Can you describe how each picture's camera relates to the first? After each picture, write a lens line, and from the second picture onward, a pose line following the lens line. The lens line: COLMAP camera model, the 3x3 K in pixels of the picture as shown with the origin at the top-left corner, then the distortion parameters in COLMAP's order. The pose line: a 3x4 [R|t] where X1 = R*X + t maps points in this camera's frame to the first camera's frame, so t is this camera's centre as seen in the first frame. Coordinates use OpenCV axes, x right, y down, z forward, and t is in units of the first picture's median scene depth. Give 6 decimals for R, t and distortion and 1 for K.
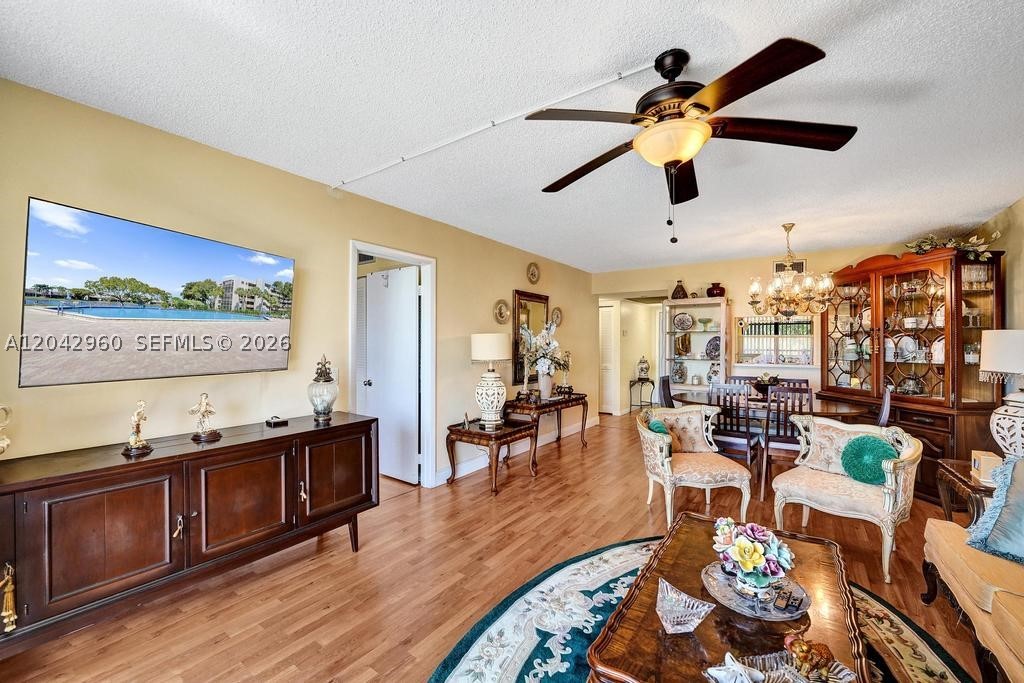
lens RADIAL K [[423.2, 0, 505.7], [0, 423.2, 340.5], [0, 0, 1]] dist [-0.028052, 0.003159]
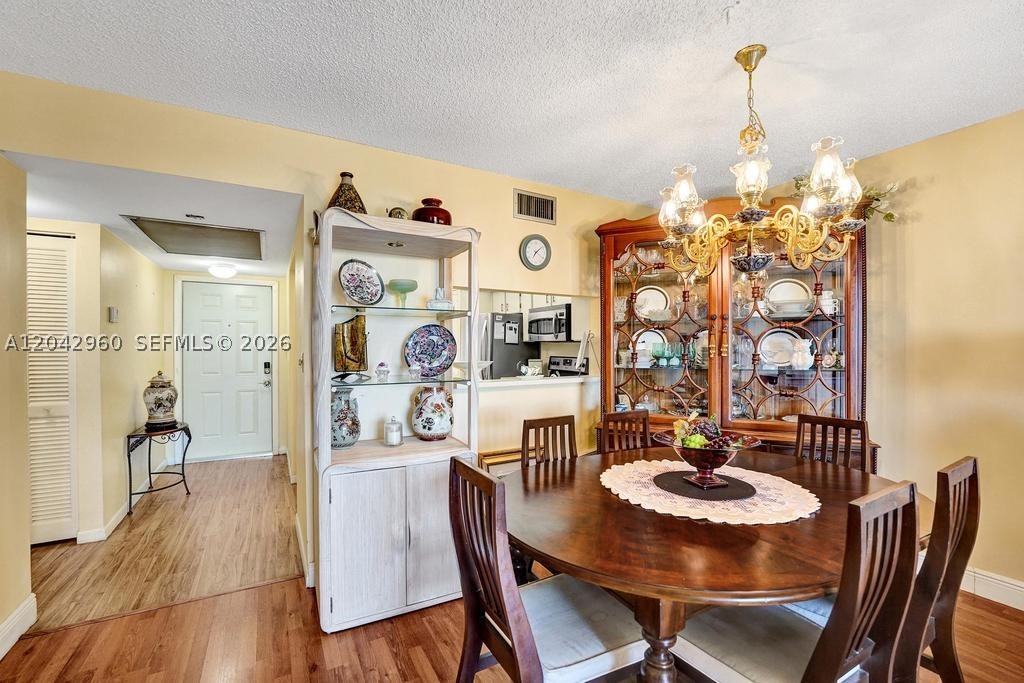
lens RADIAL K [[423.2, 0, 499.9], [0, 423.2, 351.3], [0, 0, 1]] dist [-0.028052, 0.003159]
pose [[0.432515, -0.014164, 0.901515, 0.223168], [-0.004223, 0.999834, 0.017735, 0.015785], [-0.901617, -0.011478, 0.432384, 1.188725]]
